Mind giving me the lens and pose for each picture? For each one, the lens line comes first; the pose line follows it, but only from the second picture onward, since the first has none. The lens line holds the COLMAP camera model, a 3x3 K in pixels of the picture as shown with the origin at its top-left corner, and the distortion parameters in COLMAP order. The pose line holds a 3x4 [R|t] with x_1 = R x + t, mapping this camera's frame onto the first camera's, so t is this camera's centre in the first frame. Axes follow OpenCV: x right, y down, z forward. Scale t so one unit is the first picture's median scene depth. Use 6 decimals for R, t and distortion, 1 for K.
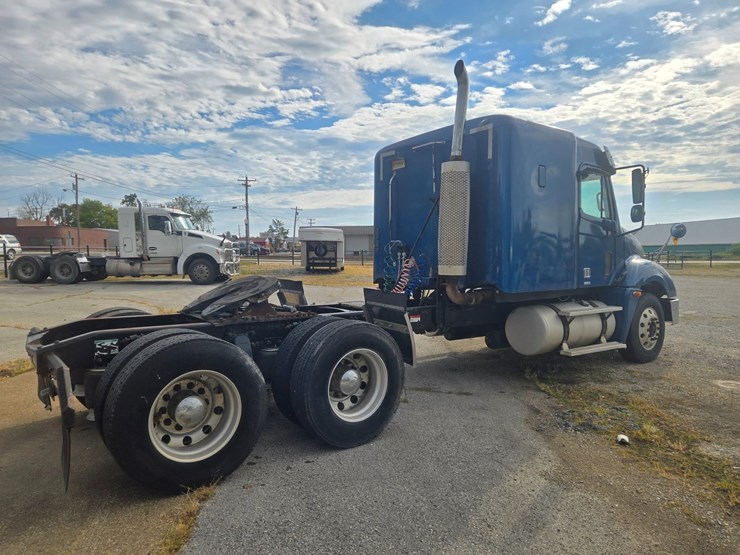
lens RADIAL K [[495.8, 0, 372.7], [0, 495.8, 290.4], [0, 0, 1]] dist [0.078513, -0.056181]
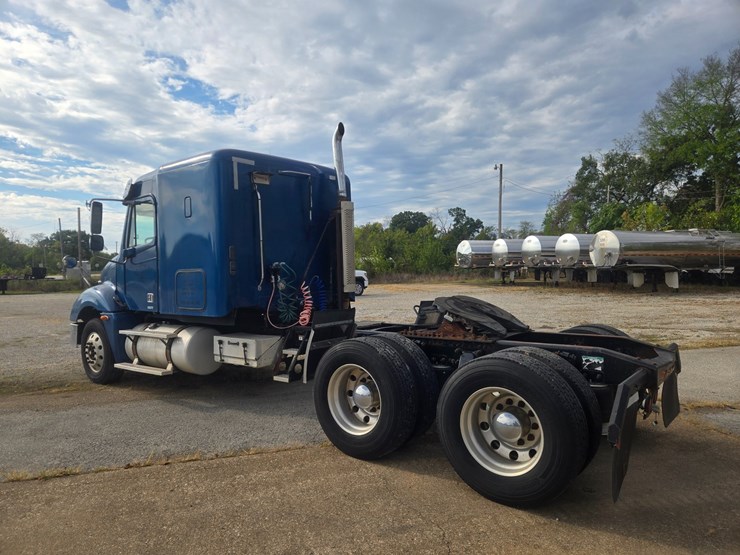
lens RADIAL K [[495.8, 0, 356.6], [0, 495.8, 287.6], [0, 0, 1]] dist [0.078513, -0.056181]
pose [[-0.220452, -0.030714, 0.974914, -0.807237], [0.089045, 0.994697, 0.051472, -0.079439], [-0.971325, 0.098158, -0.216548, 0.962373]]
